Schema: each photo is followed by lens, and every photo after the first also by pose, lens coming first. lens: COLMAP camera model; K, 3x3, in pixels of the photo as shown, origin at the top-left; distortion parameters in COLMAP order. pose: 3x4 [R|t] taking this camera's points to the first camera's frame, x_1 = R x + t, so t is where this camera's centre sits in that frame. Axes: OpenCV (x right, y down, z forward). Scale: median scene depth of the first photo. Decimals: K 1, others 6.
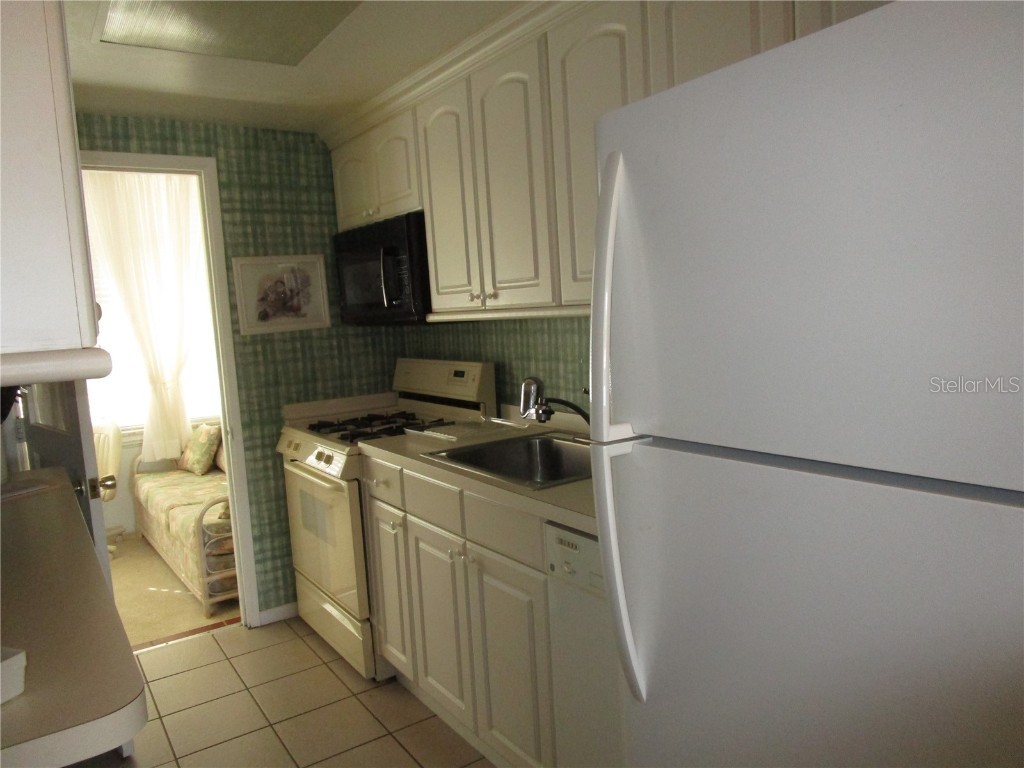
lens RADIAL K [[729.2, 0, 512.0], [0, 729.2, 384.0], [0, 0, 1]] dist [-0.028668, 0.010783]
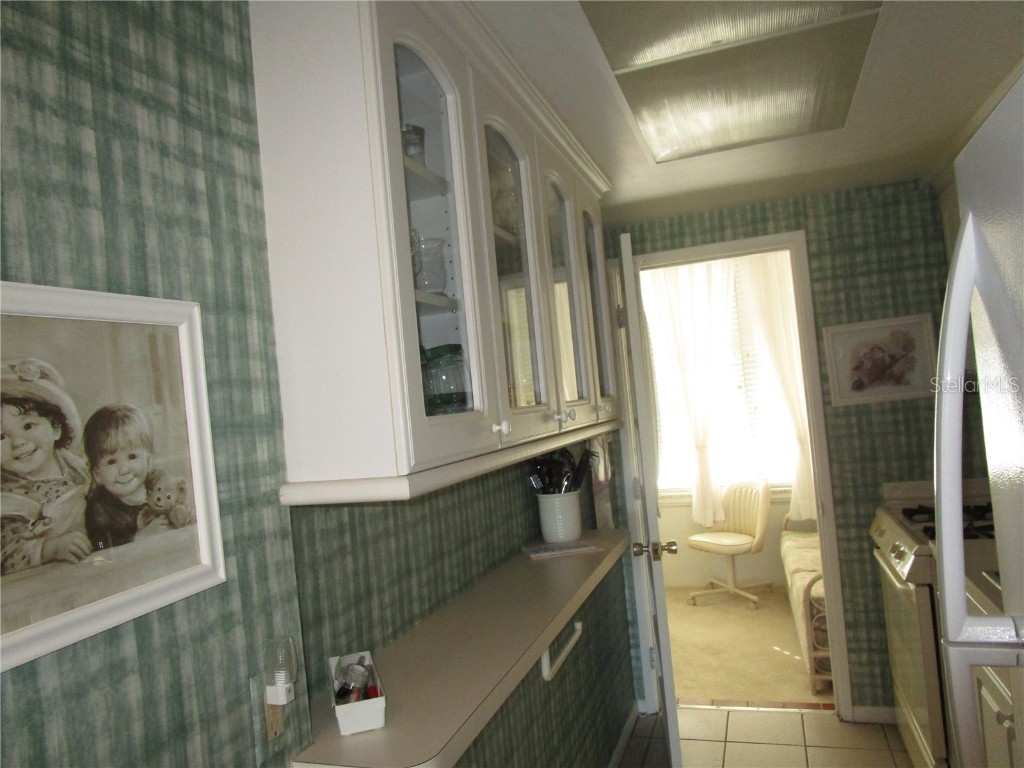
lens RADIAL K [[729.2, 0, 512.0], [0, 729.2, 384.0], [0, 0, 1]] dist [-0.028668, 0.010783]
pose [[0.597170, -0.022564, -0.801798, 0.139557], [-0.028004, 0.998408, -0.048954, -0.037550], [0.801626, 0.051688, 0.595587, 0.086982]]
